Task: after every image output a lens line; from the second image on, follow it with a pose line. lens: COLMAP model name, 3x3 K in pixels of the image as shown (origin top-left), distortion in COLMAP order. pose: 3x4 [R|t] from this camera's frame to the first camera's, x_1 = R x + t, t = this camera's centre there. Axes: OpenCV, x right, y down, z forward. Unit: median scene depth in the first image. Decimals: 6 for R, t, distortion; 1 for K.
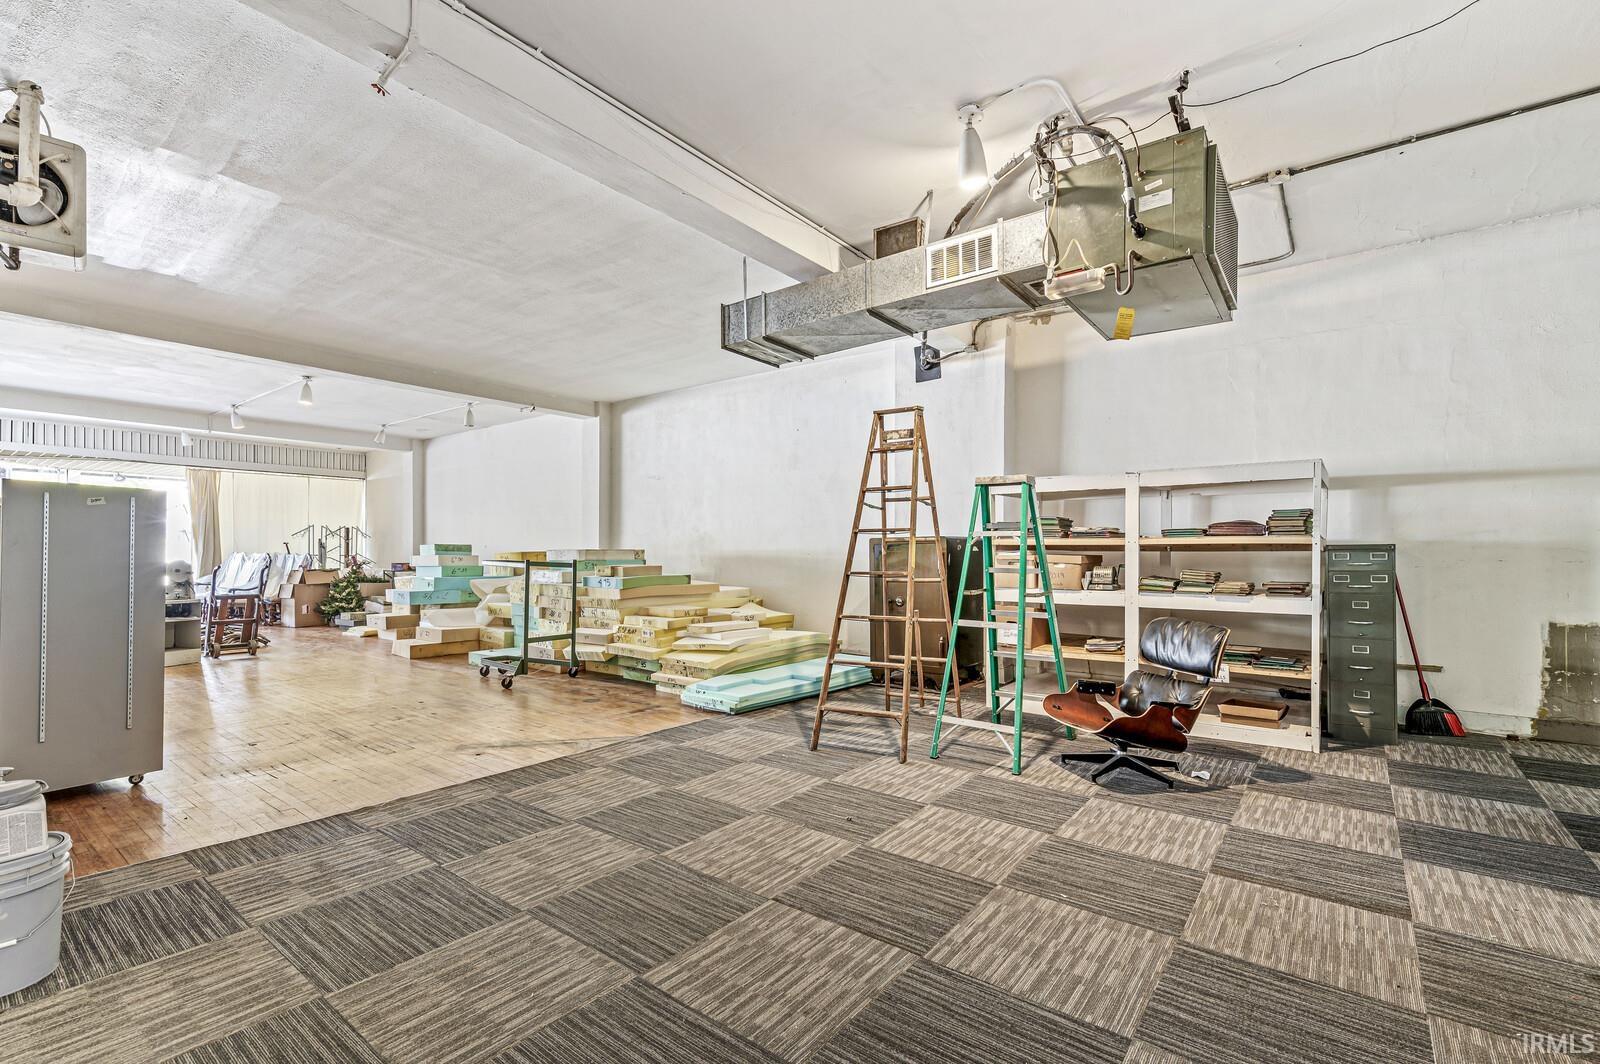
lens RADIAL K [[703.6, 0, 810.8], [0, 703.6, 556.1], [0, 0, 1]] dist [0.001126, -0.000433]
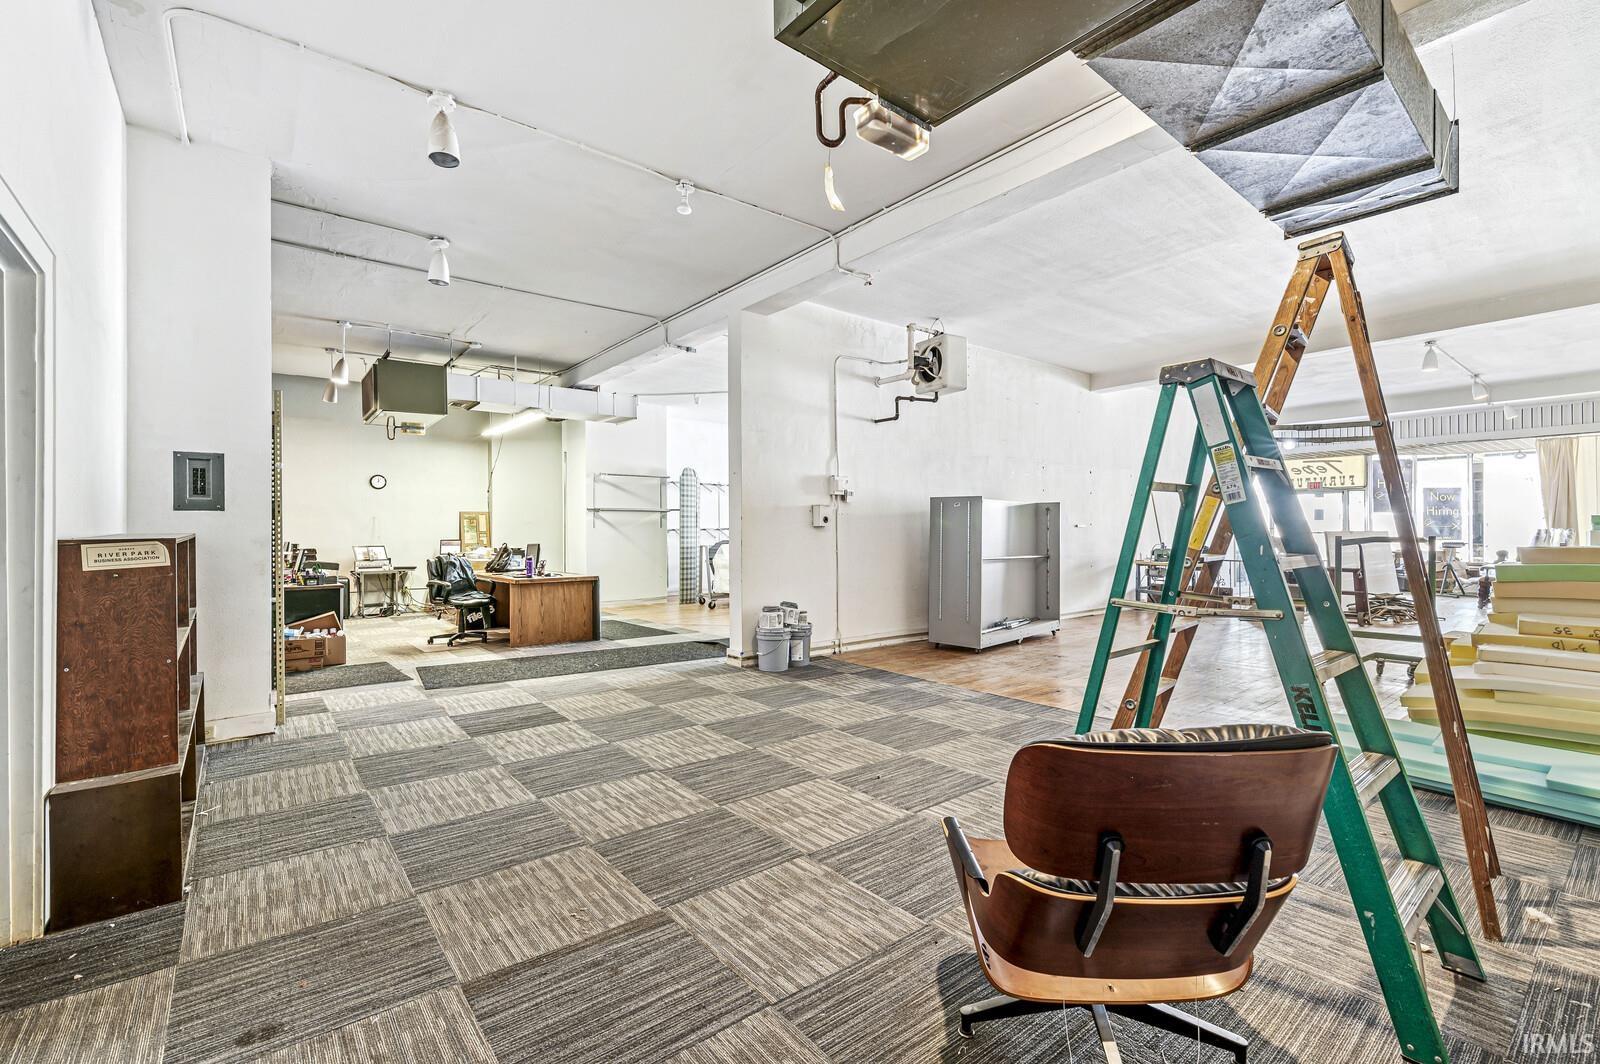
lens RADIAL K [[703.6, 0, 800.2], [0, 703.6, 529.7], [0, 0, 1]] dist [0.001126, -0.000433]
pose [[-0.239346, -0.004847, -0.970922, 1.335133], [-0.000887, 0.999988, -0.004774, 0.004787], [0.970934, -0.000282, -0.239348, 1.357995]]
